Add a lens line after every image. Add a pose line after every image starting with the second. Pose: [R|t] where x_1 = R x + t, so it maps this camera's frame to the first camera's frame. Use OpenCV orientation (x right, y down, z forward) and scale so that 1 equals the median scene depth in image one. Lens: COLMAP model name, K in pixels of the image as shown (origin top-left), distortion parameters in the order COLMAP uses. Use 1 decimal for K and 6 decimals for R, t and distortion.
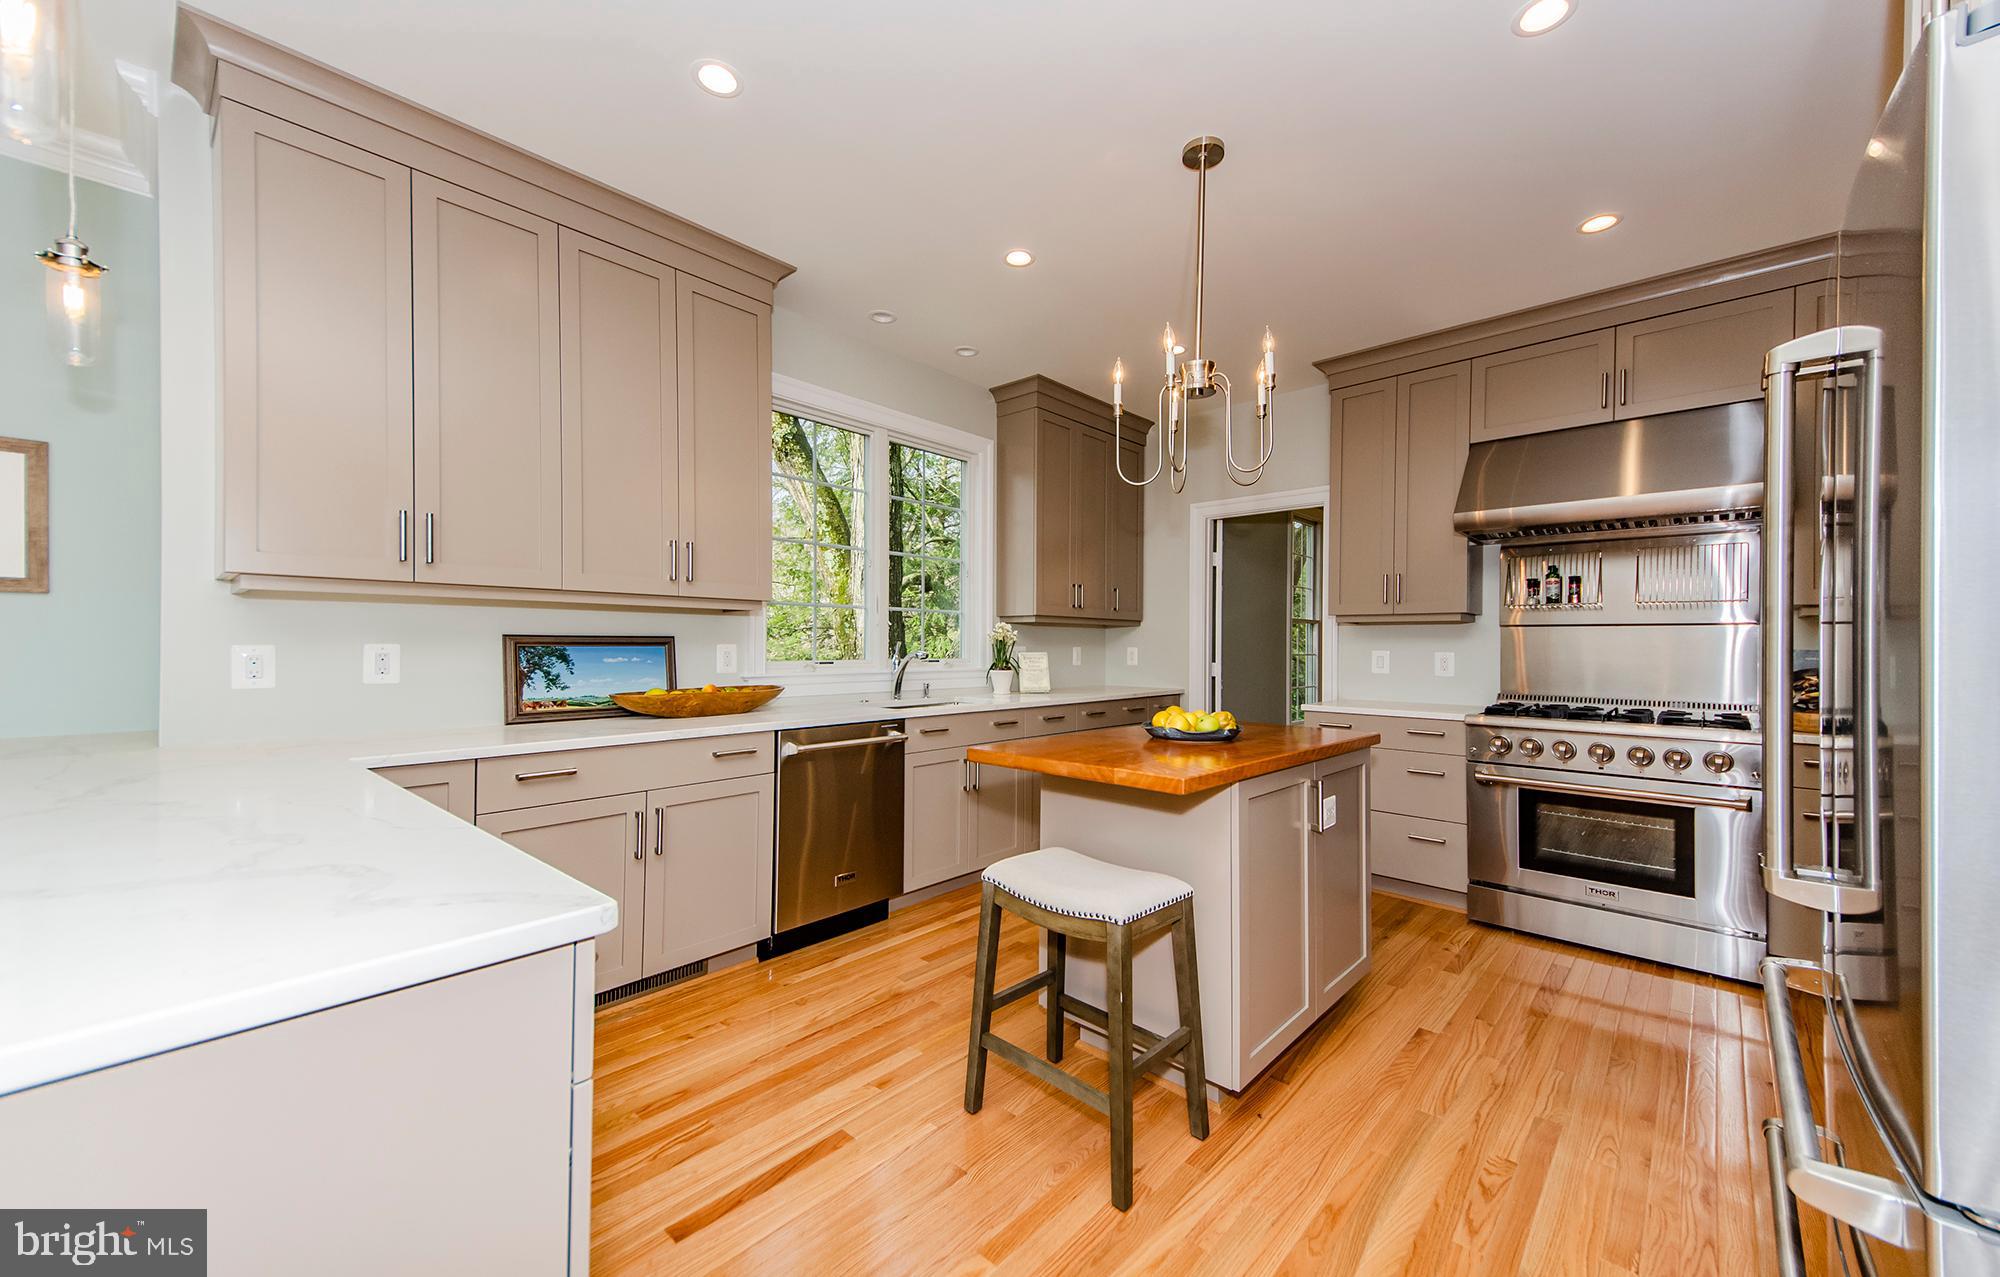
lens RADIAL K [[776.5, 0, 999.8], [0, 776.5, 637.2], [0, 0, 1]] dist [0.120123, 0.000016]
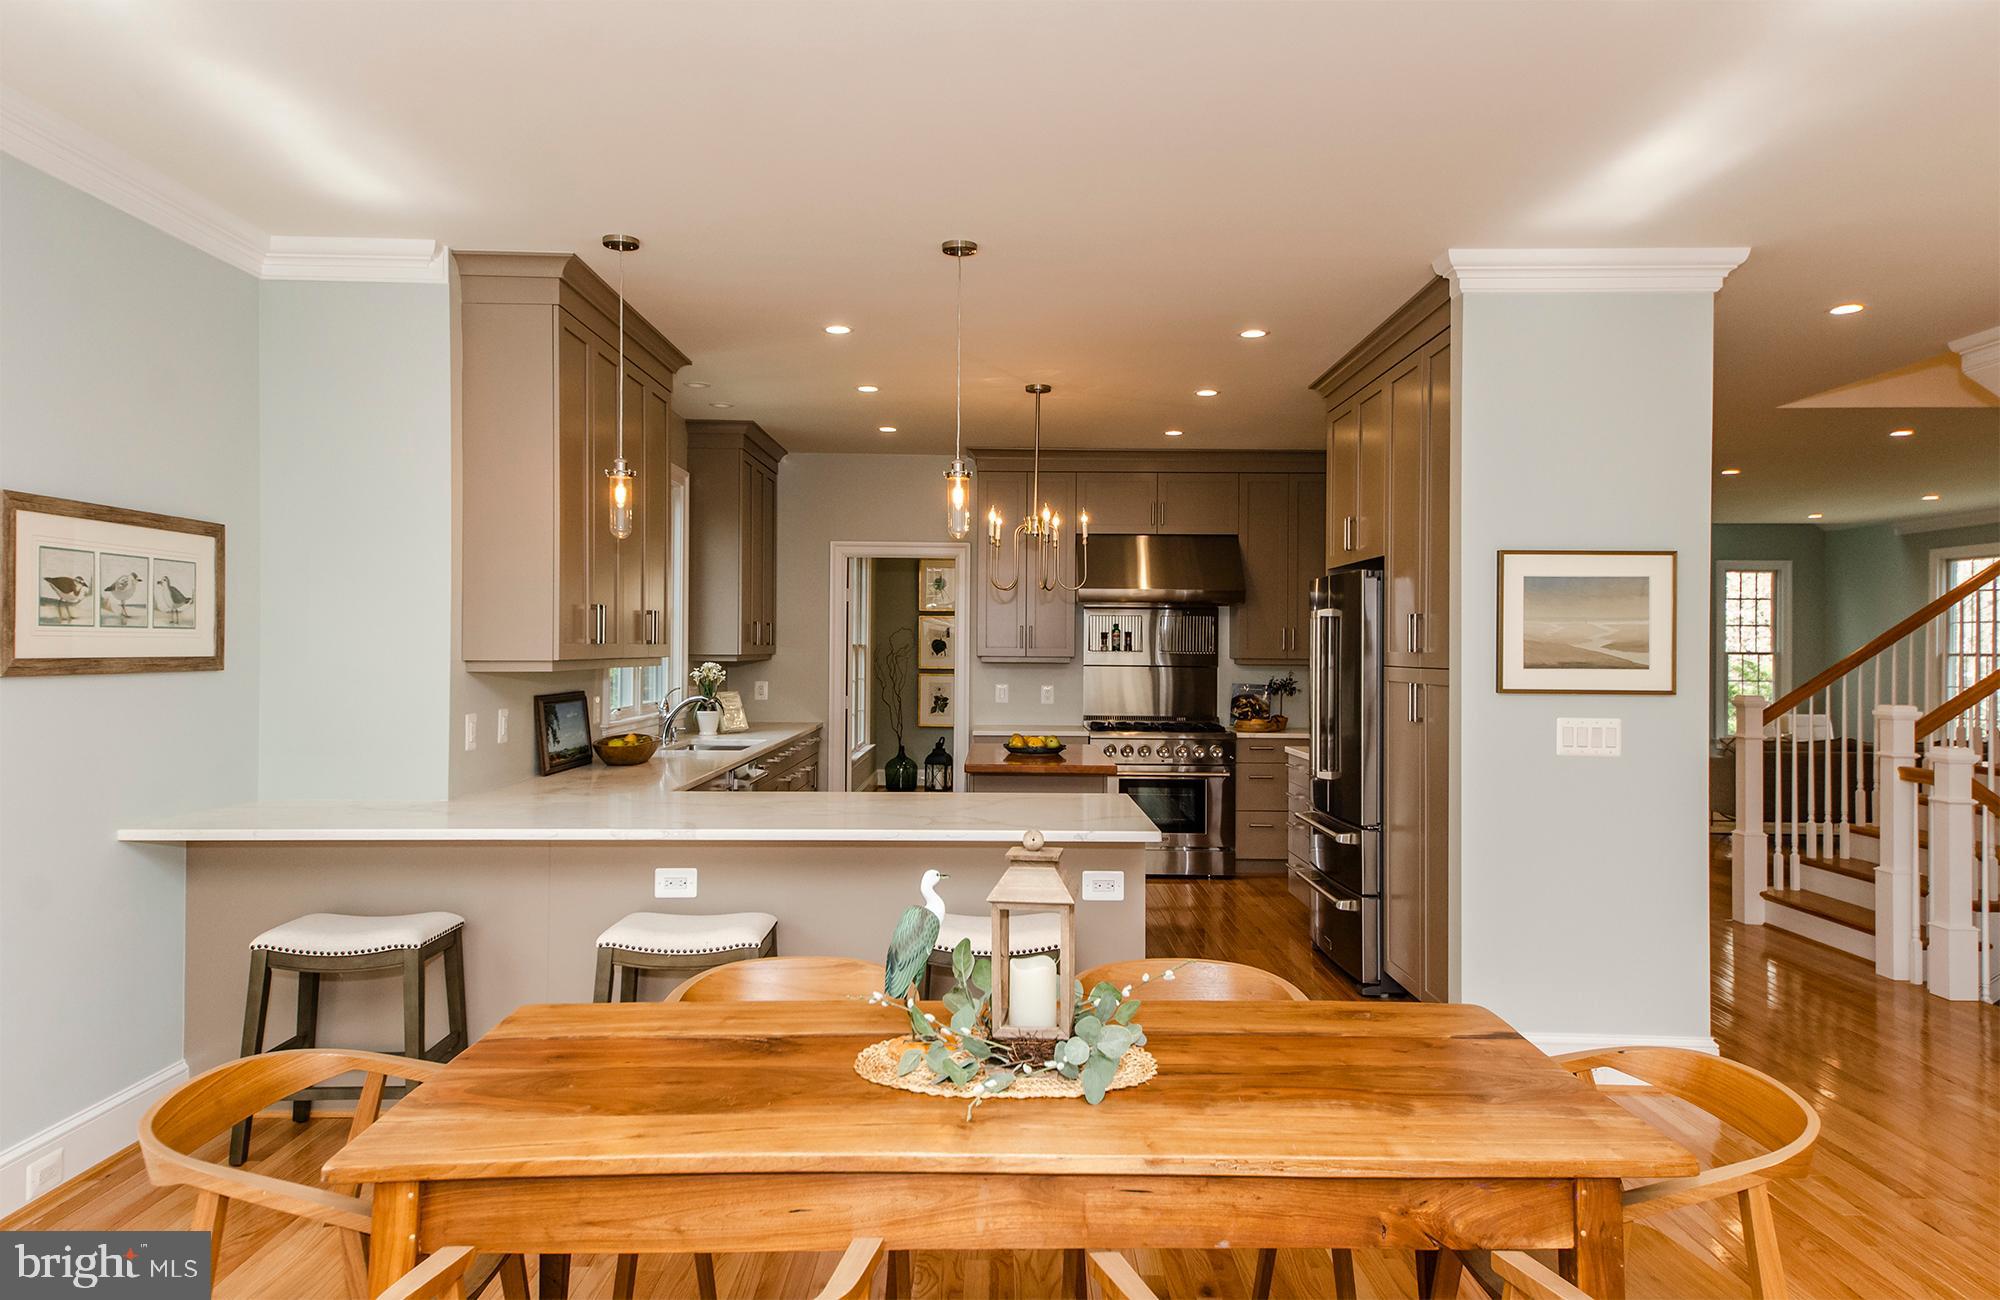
lens RADIAL K [[1338.9, 0, 1003.2], [0, 1338.9, 641.3], [0, 0, 1]] dist [0.068193, -0.000833]
pose [[0.720923, -0.000464, 0.693015, -1.088037], [-0.005232, 0.999968, 0.006112, -0.068044], [-0.692996, -0.008032, 0.720897, -0.589743]]
